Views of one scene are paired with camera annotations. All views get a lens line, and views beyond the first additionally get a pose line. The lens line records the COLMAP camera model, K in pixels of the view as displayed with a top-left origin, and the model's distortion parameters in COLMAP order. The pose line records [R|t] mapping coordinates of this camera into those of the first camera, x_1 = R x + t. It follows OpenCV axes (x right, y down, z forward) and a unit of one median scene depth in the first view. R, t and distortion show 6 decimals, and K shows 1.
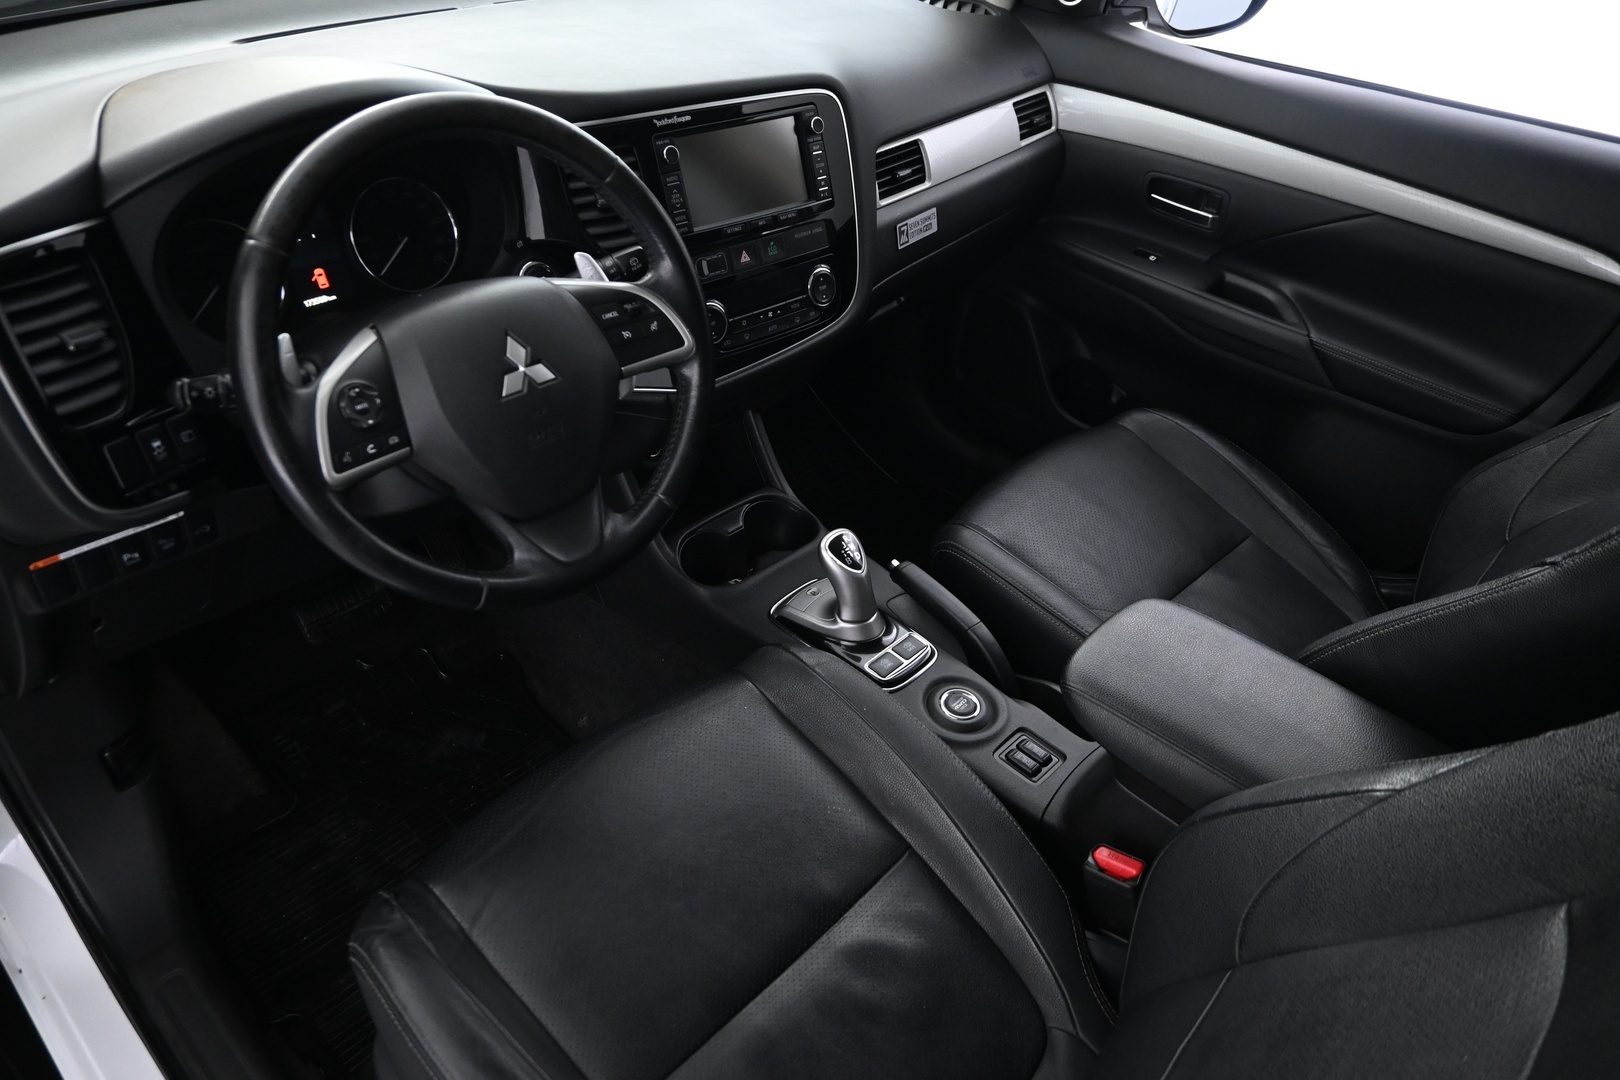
lens RADIAL K [[1079.9, 0, 810.0], [0, 1079.9, 540.0], [0, 0, 1]] dist [-0.034474, 0.001960]
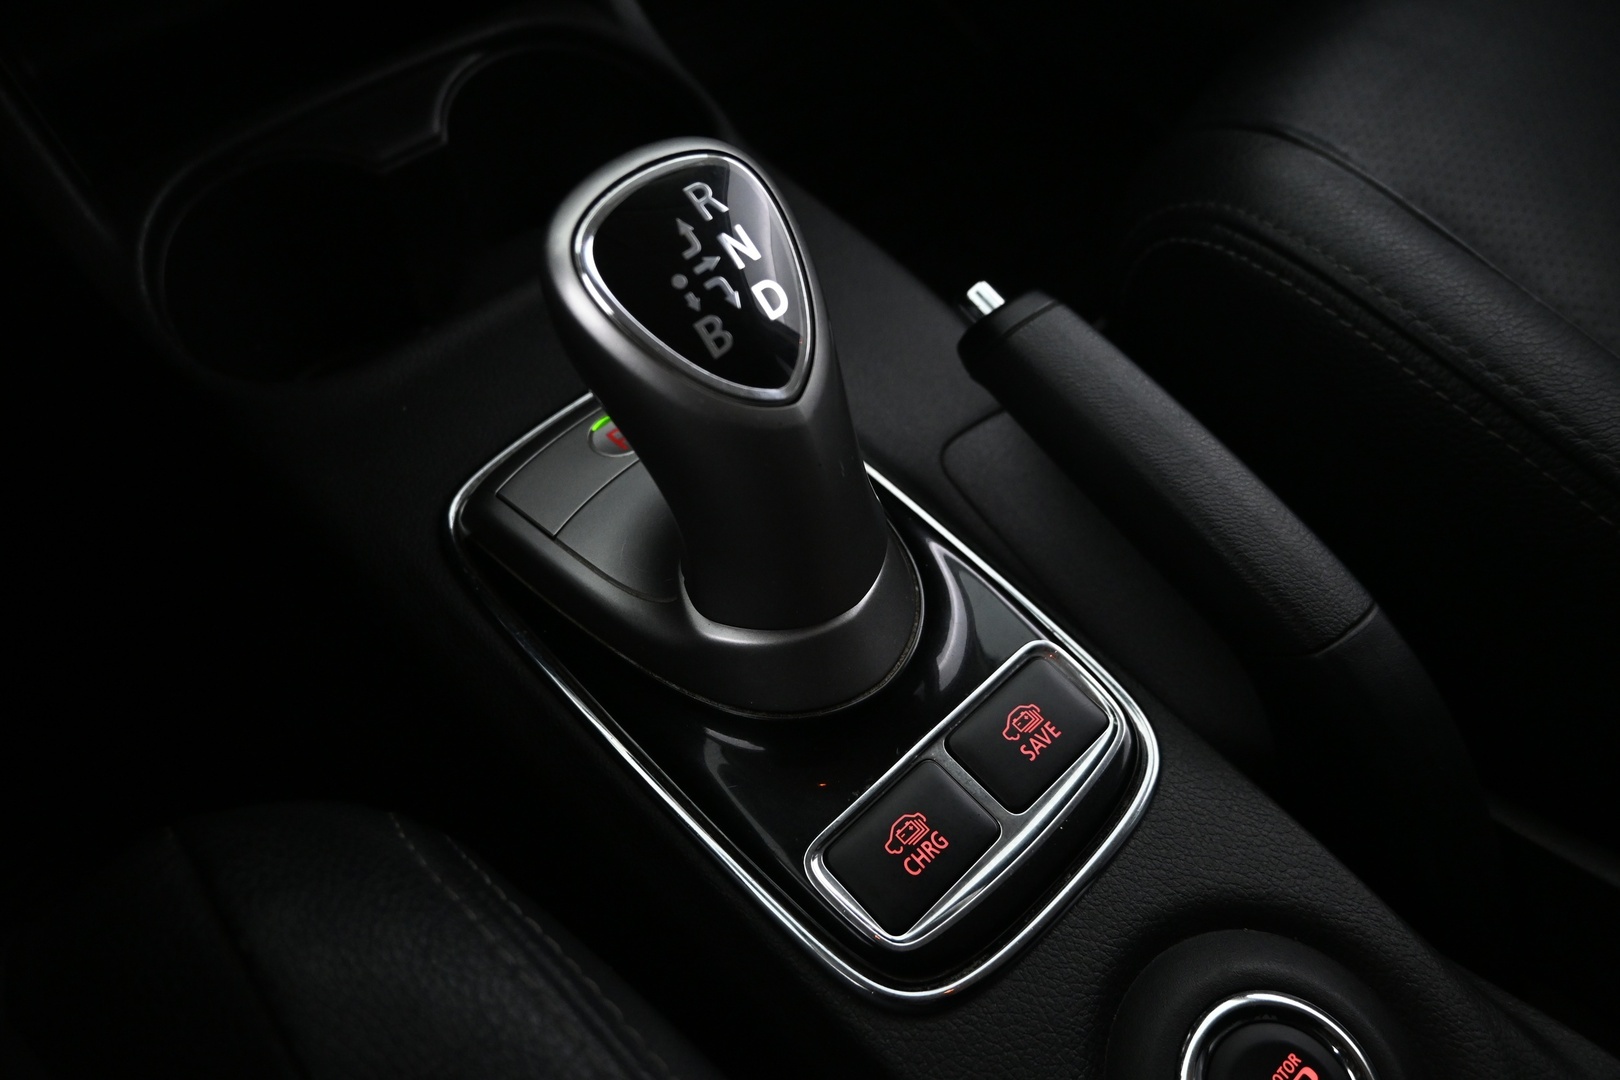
lens RADIAL K [[1079.9, 0, 810.0], [0, 1079.9, 540.0], [0, 0, 1]] dist [-0.034474, 0.001960]
pose [[0.997210, 0.027419, -0.069423, 0.062077], [-0.003330, 0.945505, 0.325589, -0.005774], [0.074567, -0.324450, 0.942959, 0.805687]]
